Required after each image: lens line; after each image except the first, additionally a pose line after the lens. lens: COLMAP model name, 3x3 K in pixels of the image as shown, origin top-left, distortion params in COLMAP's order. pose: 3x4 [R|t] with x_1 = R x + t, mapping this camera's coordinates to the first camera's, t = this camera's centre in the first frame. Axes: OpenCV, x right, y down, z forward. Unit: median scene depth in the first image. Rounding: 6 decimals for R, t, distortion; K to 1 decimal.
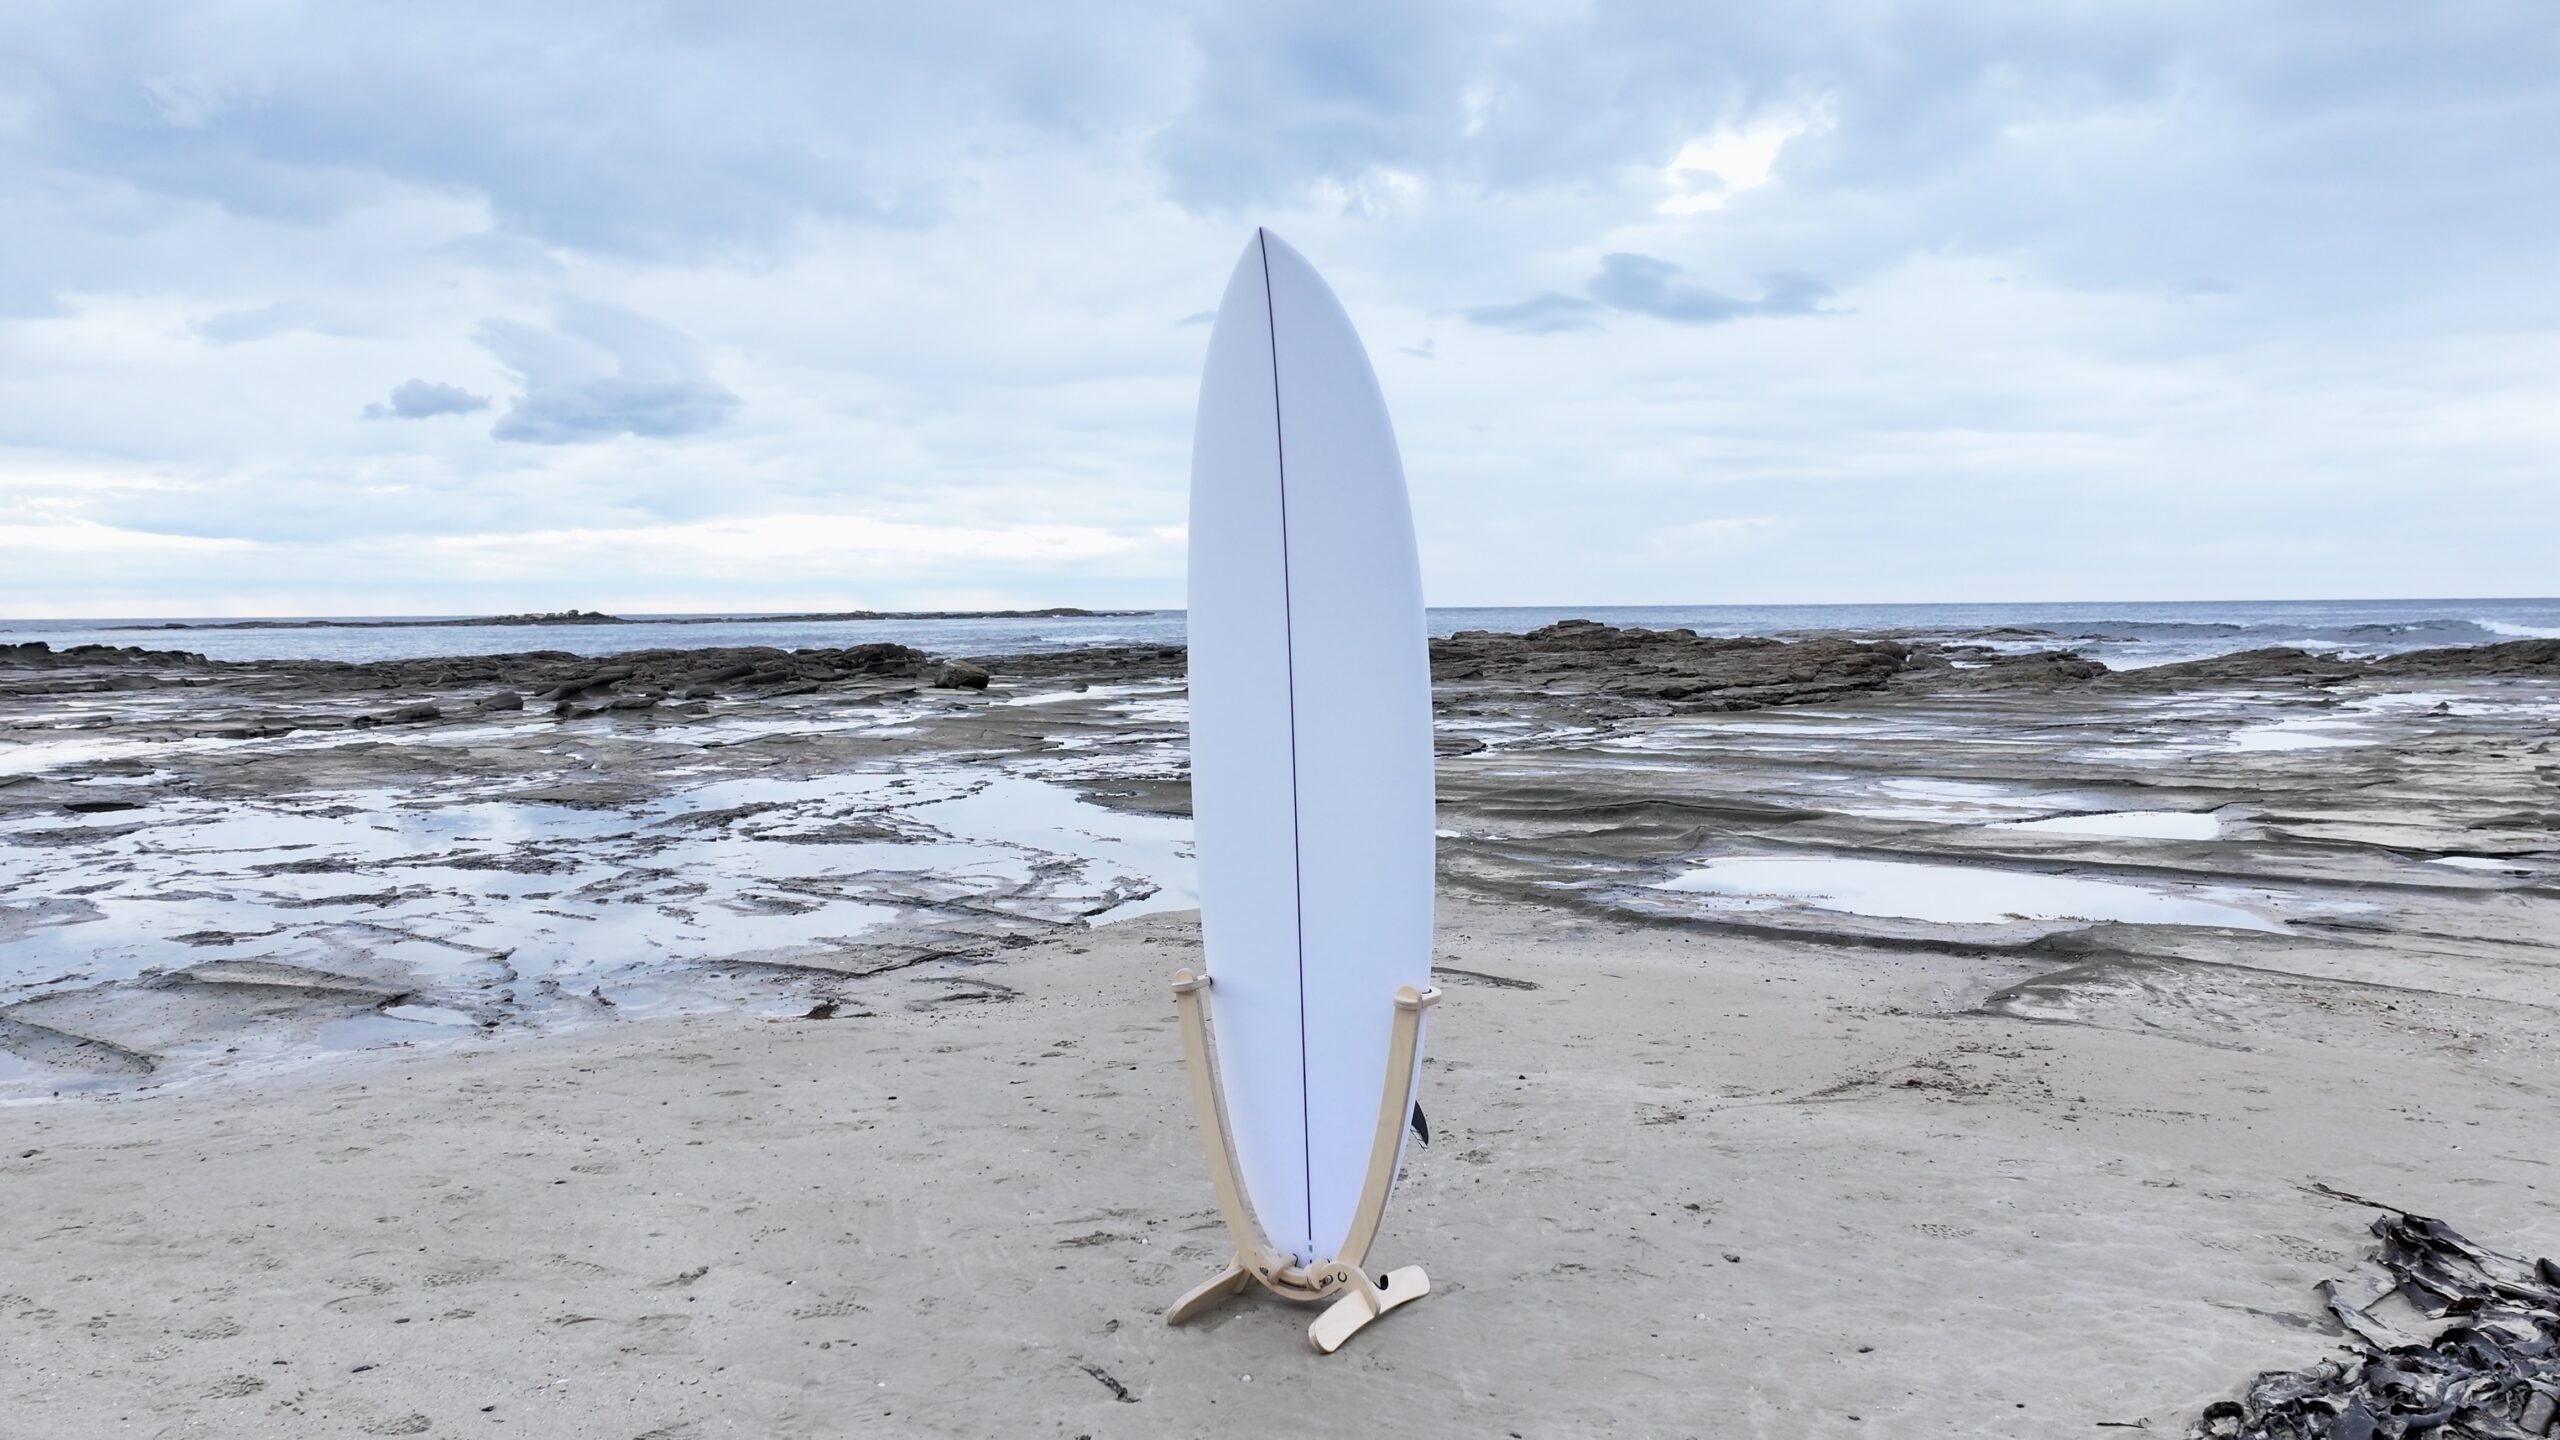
lens RADIAL K [[1781.3, 0, 1280.0], [0, 1781.3, 720.0], [0, 0, 1]] dist [0.000663, 0.001089]
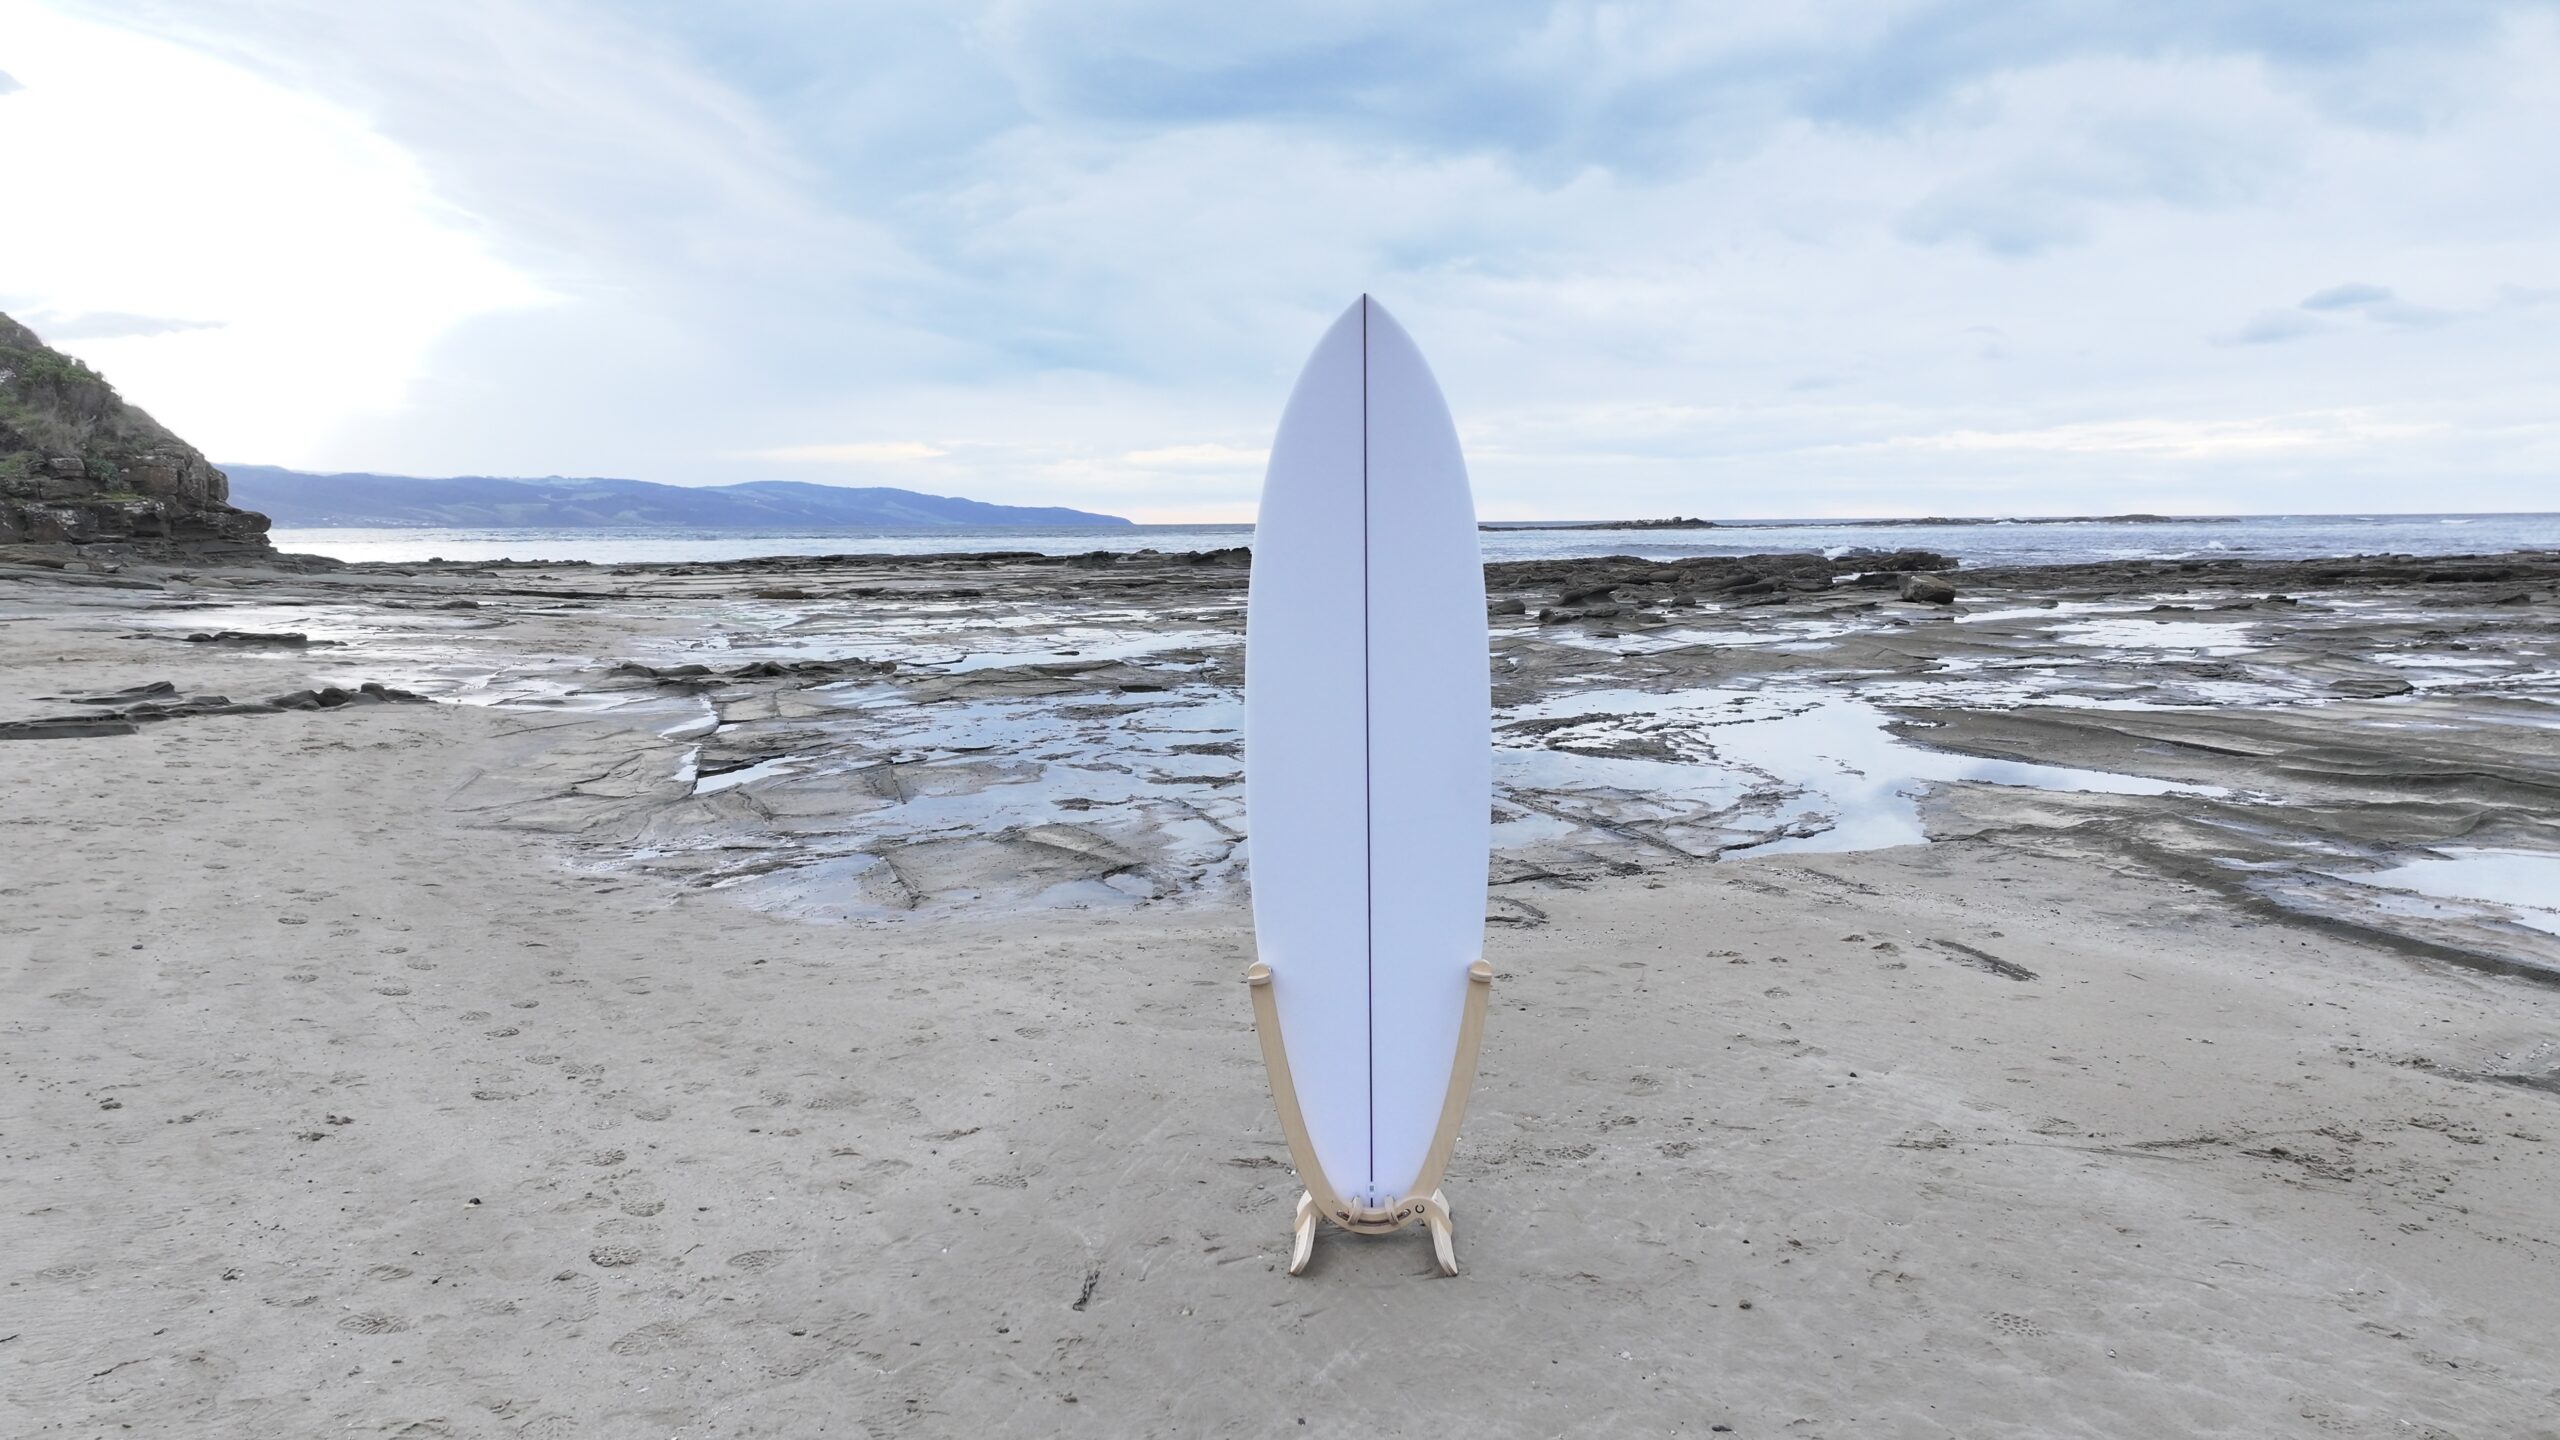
lens RADIAL K [[1856.2, 0, 1280.0], [0, 1856.2, 720.0], [0, 0, 1]] dist [0.002538, 0.001239]
pose [[0.863327, 0.053389, -0.501813, 0.200918], [-0.029453, 0.998024, 0.055511, -0.006220], [0.503785, -0.033144, 0.863193, 0.057210]]
